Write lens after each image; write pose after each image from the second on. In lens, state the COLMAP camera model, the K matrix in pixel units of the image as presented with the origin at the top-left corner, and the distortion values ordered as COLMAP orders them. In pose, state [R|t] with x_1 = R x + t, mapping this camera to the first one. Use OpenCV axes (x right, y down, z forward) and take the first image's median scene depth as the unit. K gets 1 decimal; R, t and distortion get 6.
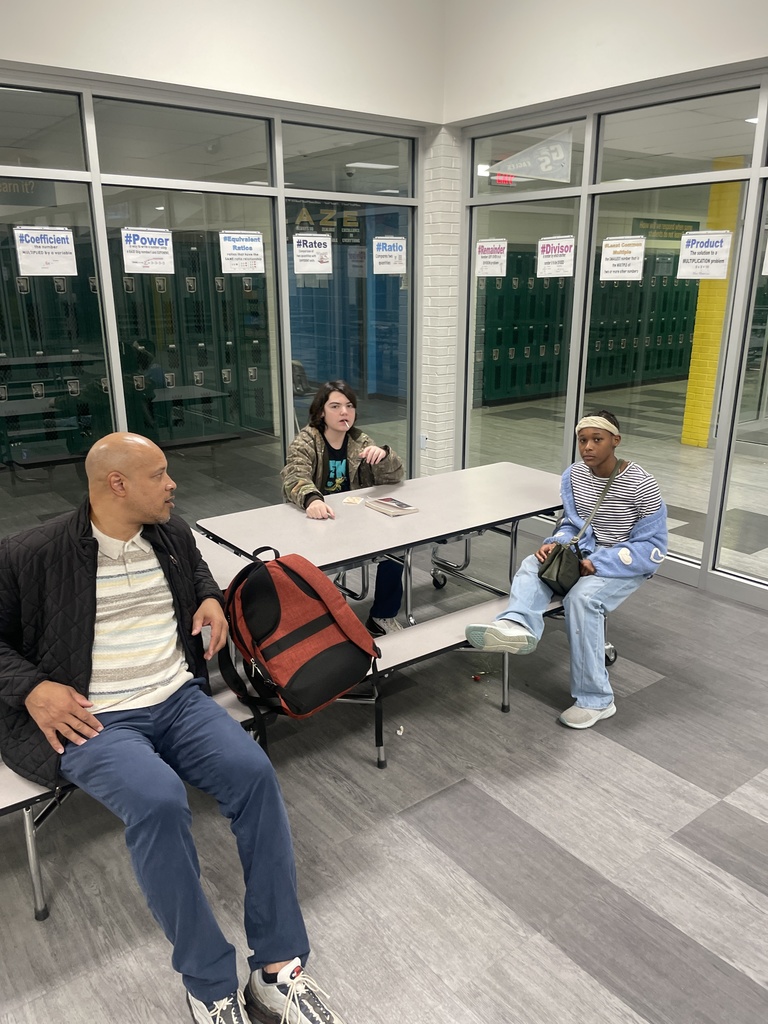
lens RADIAL K [[784.5, 0, 392.7], [0, 784.5, 532.4], [0, 0, 1]] dist [0.061832, -0.088289]
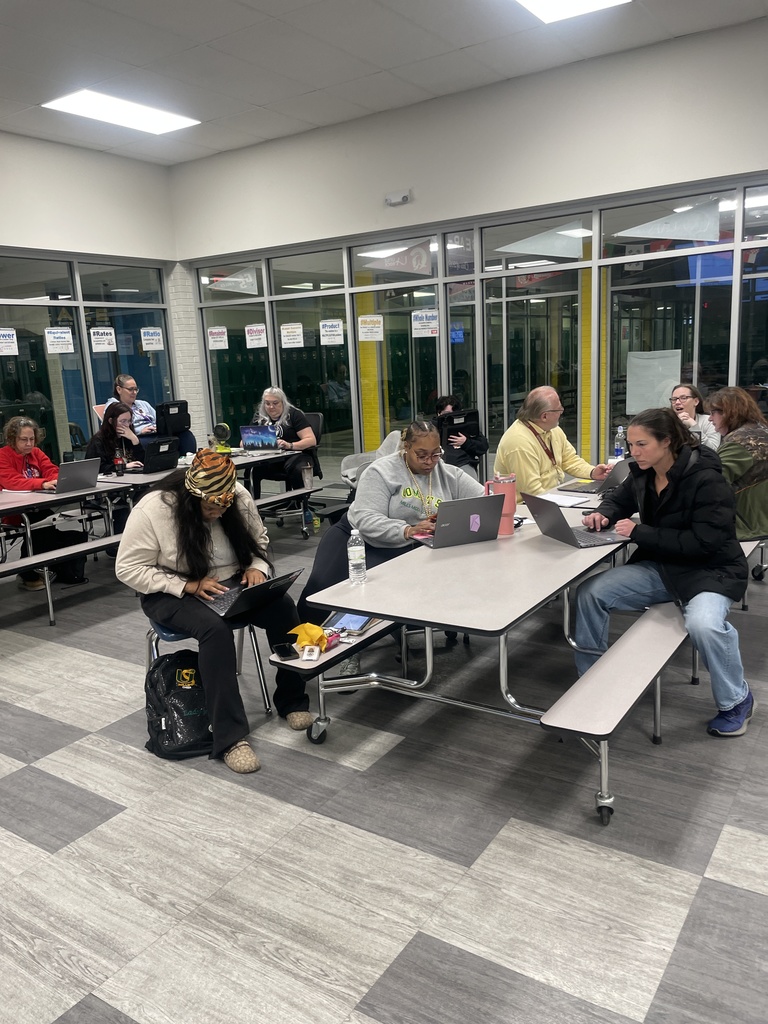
lens RADIAL K [[784.5, 0, 386.8], [0, 784.5, 520.3], [0, 0, 1]] dist [0.061832, -0.088289]
pose [[0.947713, -0.110525, 0.299373, -0.094430], [0.143096, 0.985691, -0.089089, 0.279850], [-0.285243, 0.127270, 0.949968, -0.767343]]
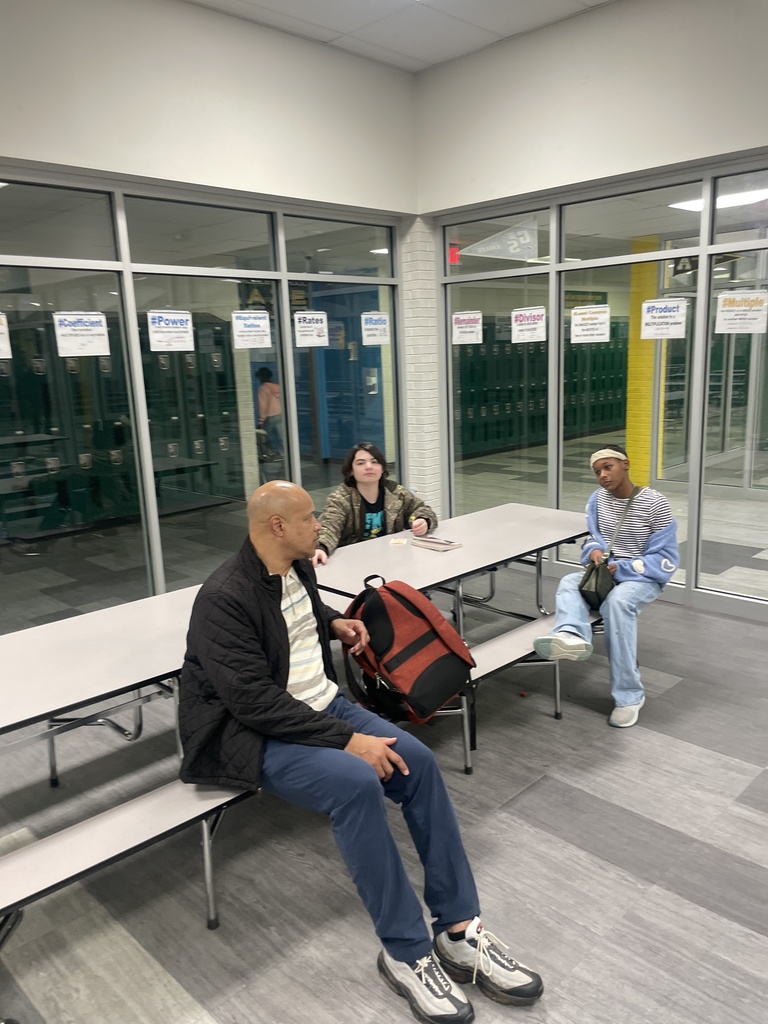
lens RADIAL K [[784.5, 0, 407.6], [0, 784.5, 518.9], [0, 0, 1]] dist [0.061832, -0.088289]
pose [[0.990359, -0.061506, 0.124124, -0.147315], [0.073724, 0.992611, -0.096373, 0.029864], [-0.117280, 0.104595, 0.987575, -0.083709]]
